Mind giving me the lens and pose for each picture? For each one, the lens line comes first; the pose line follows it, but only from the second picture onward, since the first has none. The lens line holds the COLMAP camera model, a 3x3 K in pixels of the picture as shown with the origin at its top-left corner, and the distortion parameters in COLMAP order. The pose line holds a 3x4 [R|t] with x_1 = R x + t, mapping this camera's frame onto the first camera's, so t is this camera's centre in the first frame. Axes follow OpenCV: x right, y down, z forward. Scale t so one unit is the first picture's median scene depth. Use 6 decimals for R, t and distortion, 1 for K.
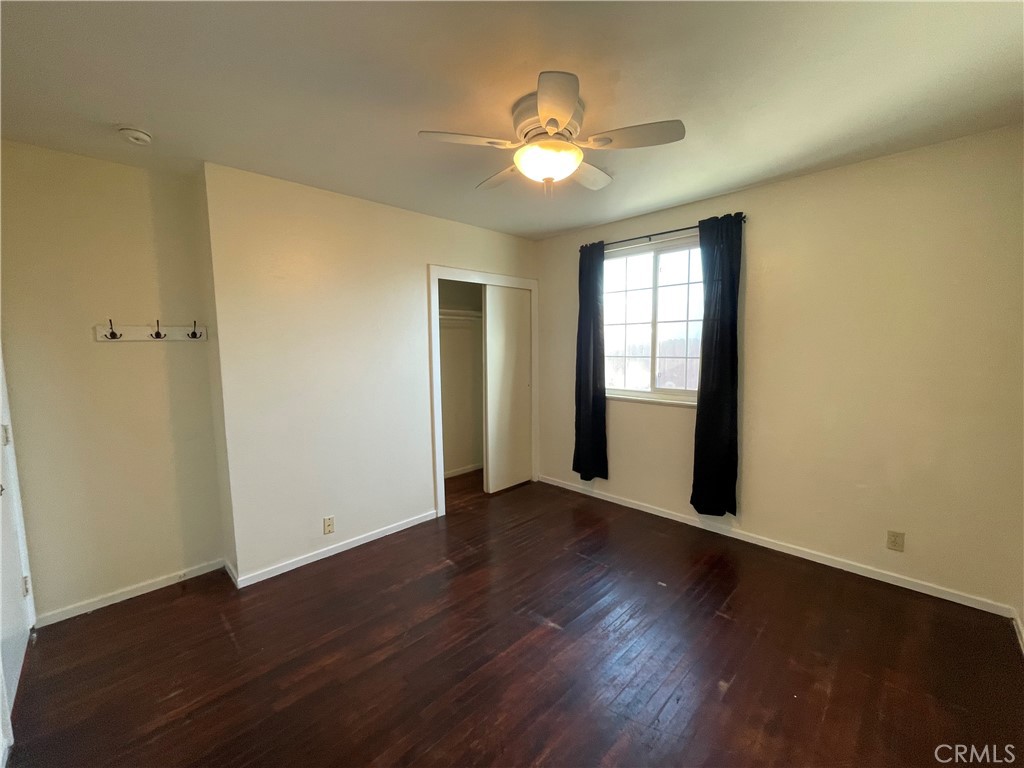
lens RADIAL K [[419.4, 0, 510.6], [0, 419.4, 383.3], [0, 0, 1]] dist [0.008859, 0.000271]
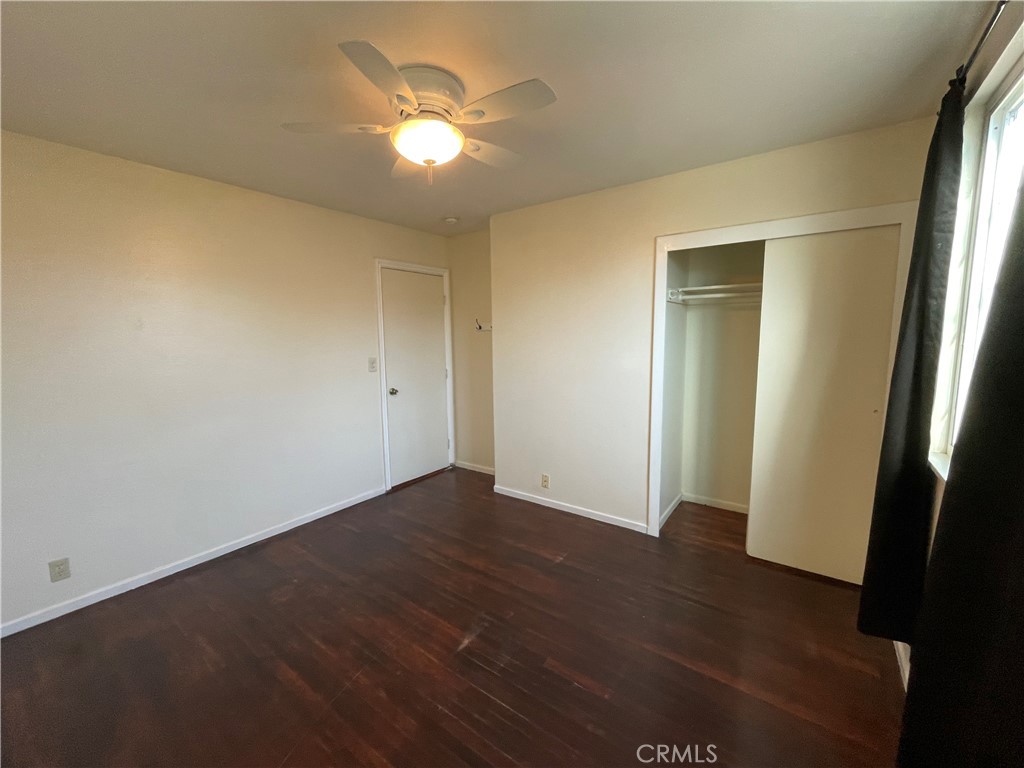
lens RADIAL K [[419.4, 0, 510.6], [0, 419.4, 383.3], [0, 0, 1]] dist [0.008859, 0.000271]
pose [[0.149155, 0.129458, -0.980303, 0.623125], [-0.082530, 0.989563, 0.118124, -0.069956], [0.985364, 0.063286, 0.158283, 0.600890]]
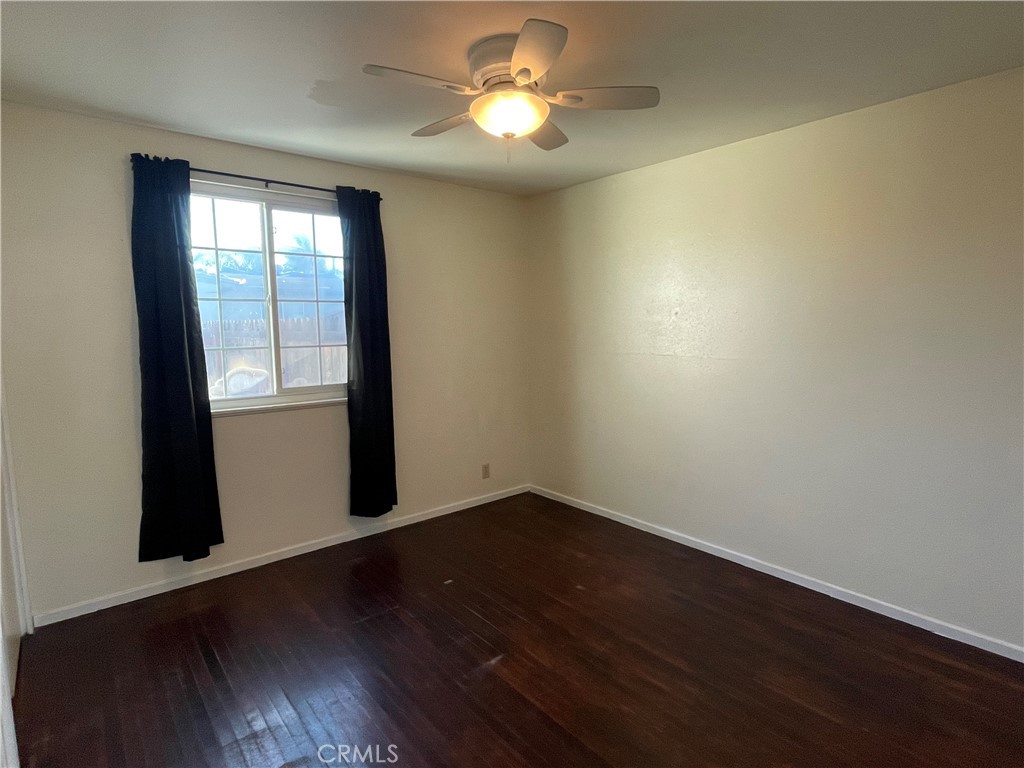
lens RADIAL K [[549.3, 0, 512.3], [0, 549.3, 379.2], [0, 0, 1]] dist [-0.000769, 0.000124]
pose [[0.086222, -0.090238, 0.992181, -0.611122], [0.104259, 0.991239, 0.081092, -0.044039], [-0.990806, 0.096452, 0.094874, 0.529245]]
